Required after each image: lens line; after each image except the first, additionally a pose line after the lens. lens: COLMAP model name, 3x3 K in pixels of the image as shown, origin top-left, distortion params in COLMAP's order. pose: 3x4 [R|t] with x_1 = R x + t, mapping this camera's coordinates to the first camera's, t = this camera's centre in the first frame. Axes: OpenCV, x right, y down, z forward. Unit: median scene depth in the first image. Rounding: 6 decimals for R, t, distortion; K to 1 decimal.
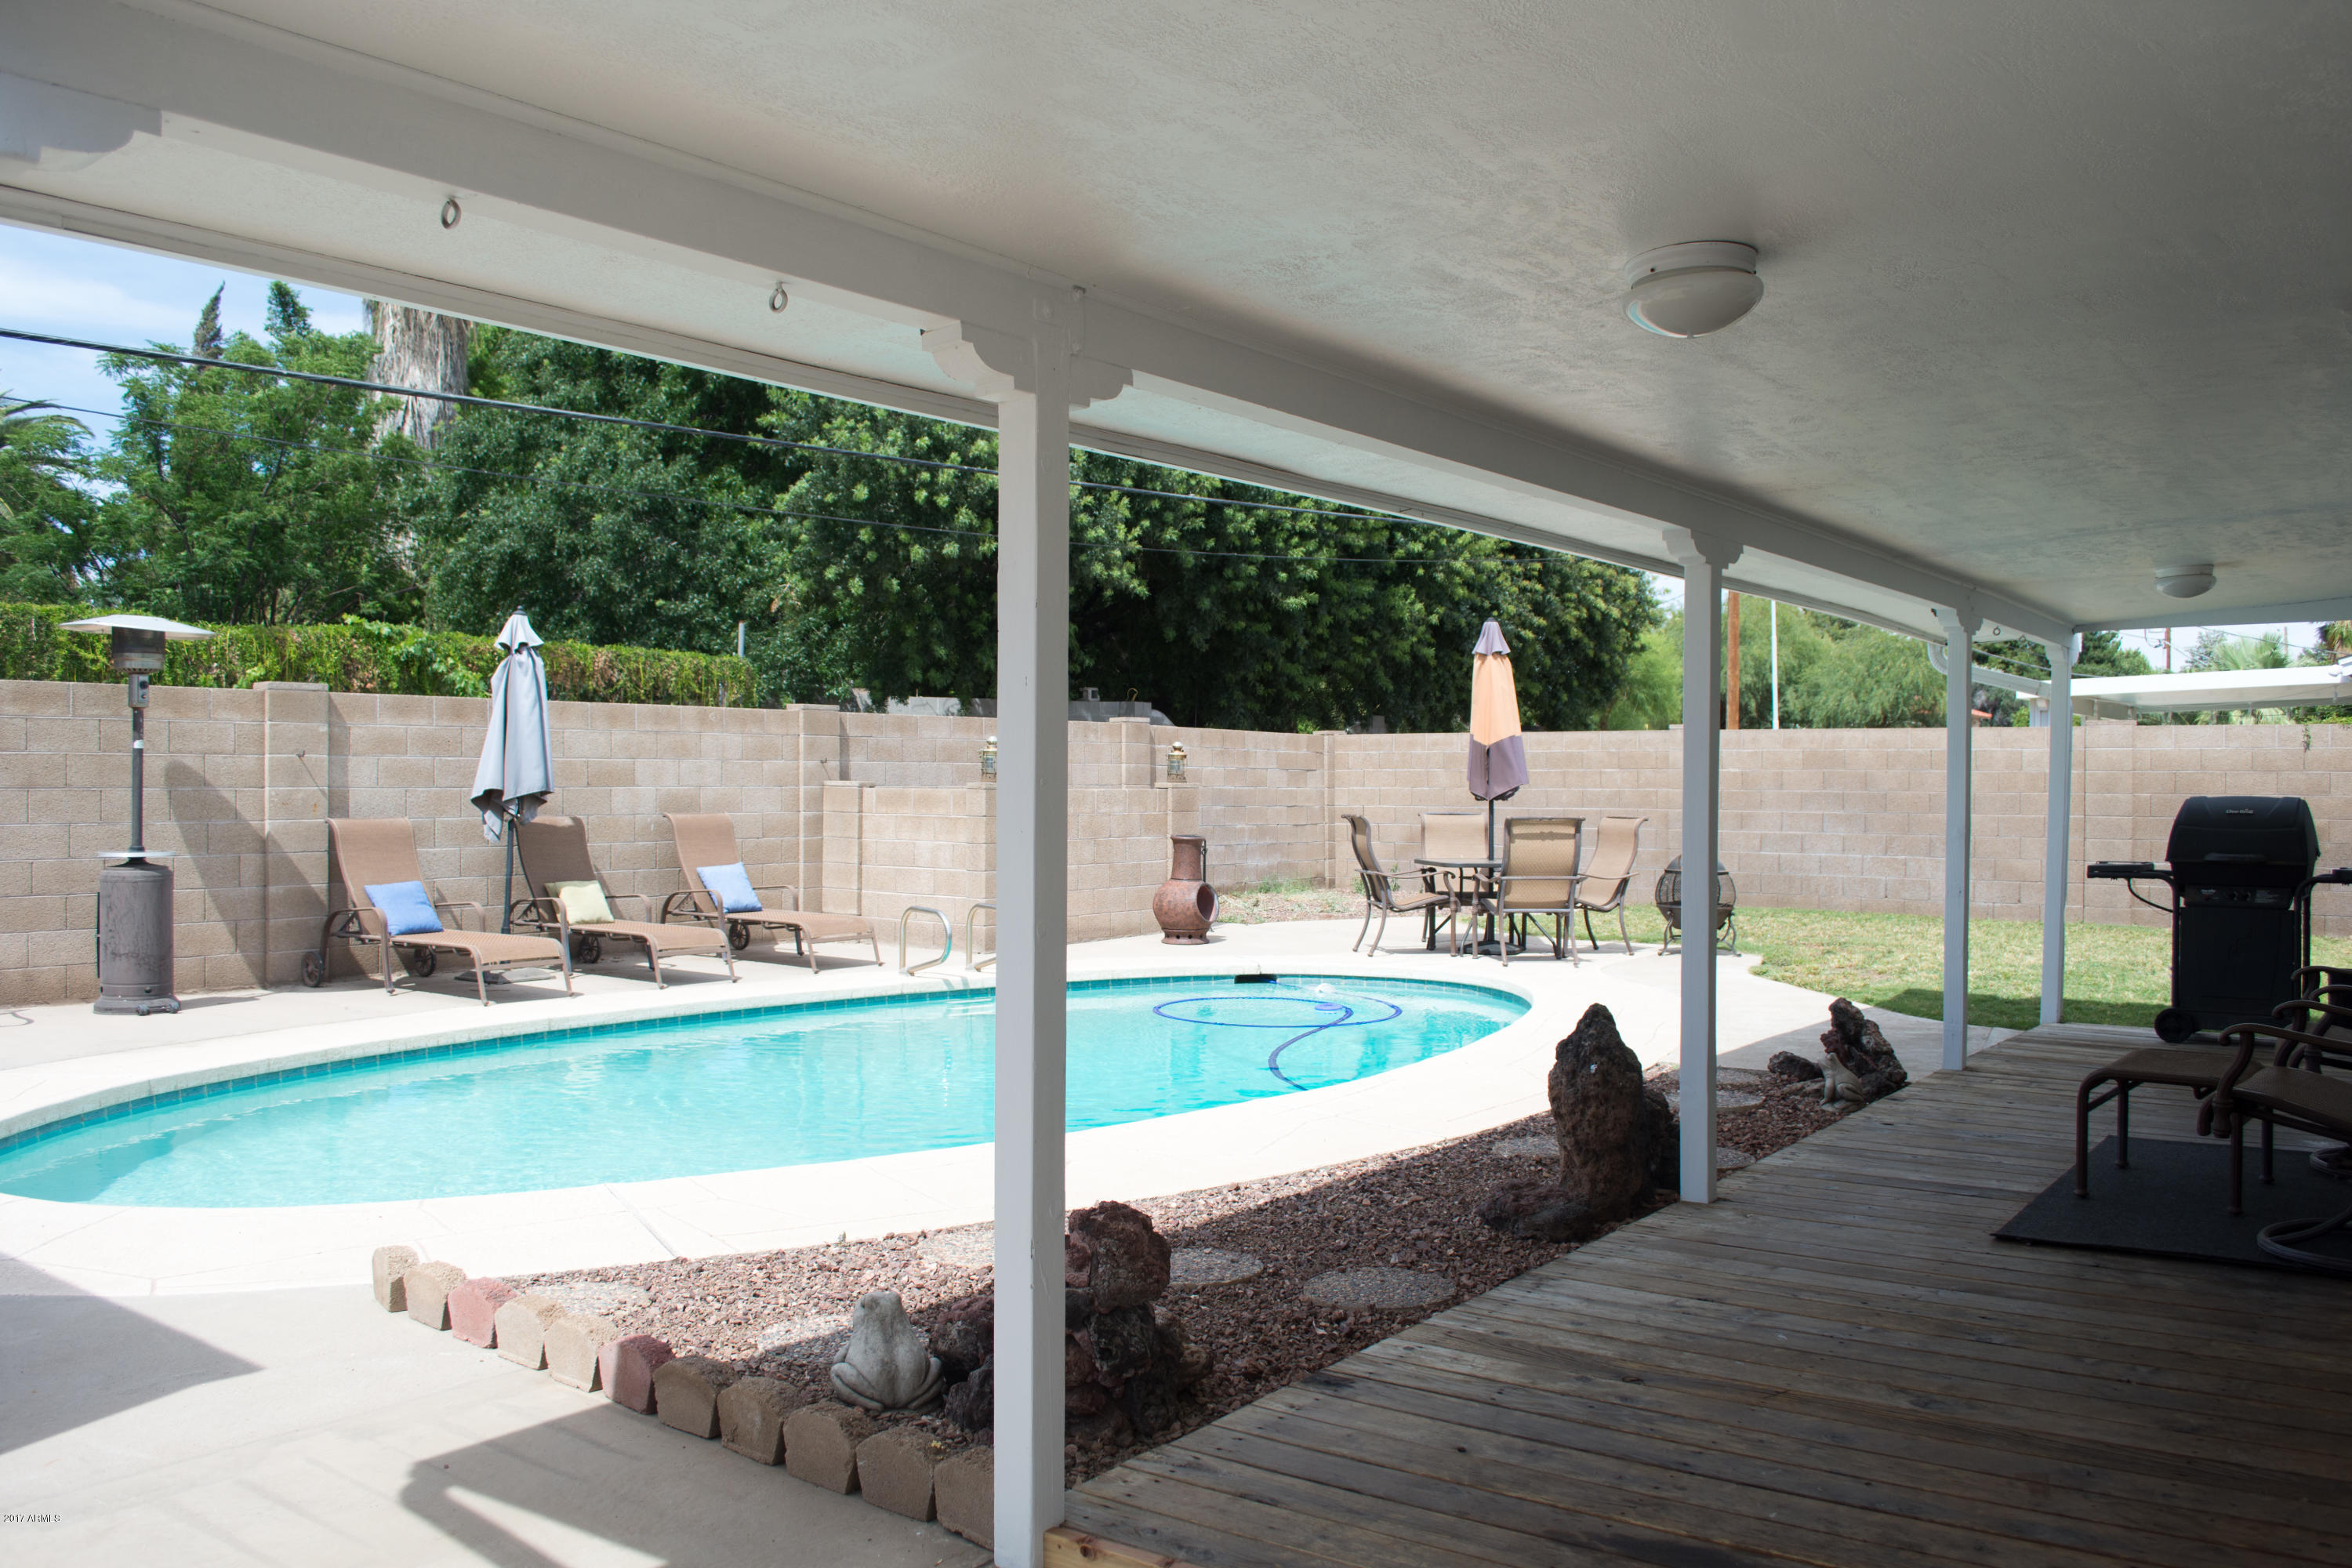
lens RADIAL K [[1900.4, 0, 1176.0], [0, 1900.4, 784.0], [0, 0, 1]] dist [-0.081927, 0.009164]
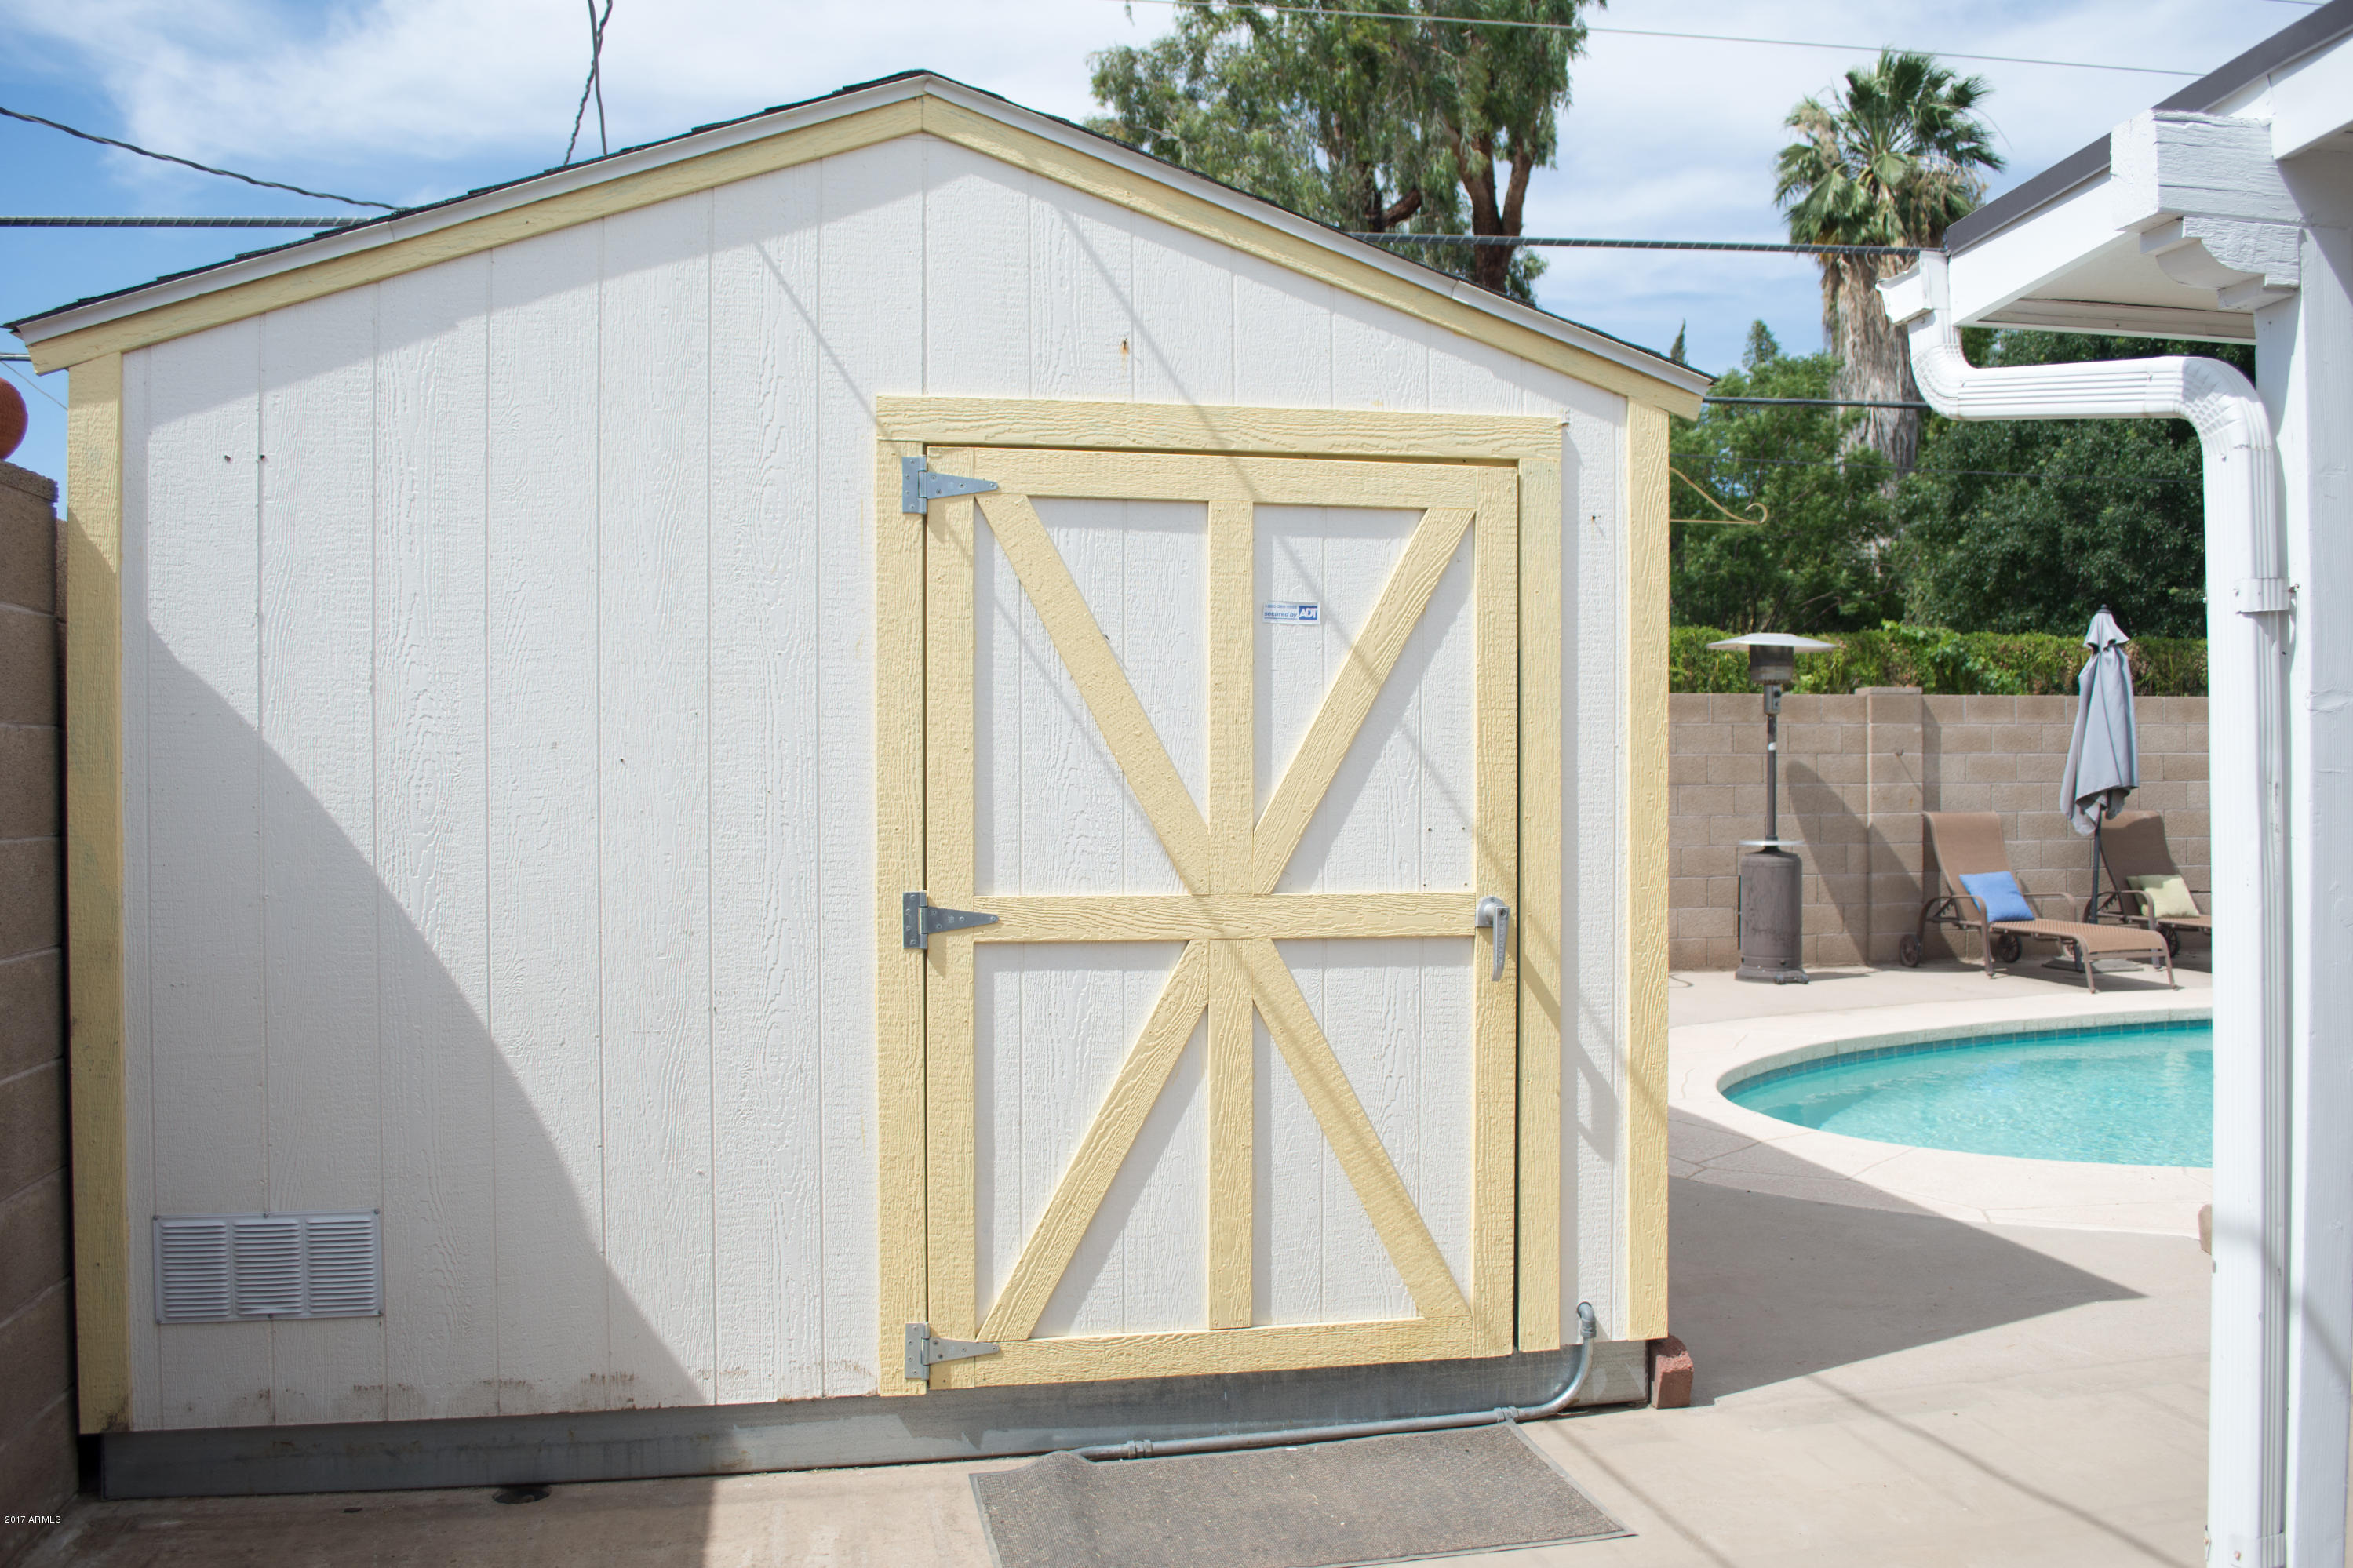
lens RADIAL K [[1855.2, 0, 1176.5], [0, 1855.2, 784.0], [0, 0, 1]] dist [-0.085296, 0.012030]
pose [[0.742047, -0.004210, -0.670334, -0.067685], [0.006372, 0.999979, 0.000773, -0.001319], [0.670317, -0.004845, 0.742059, -0.077040]]
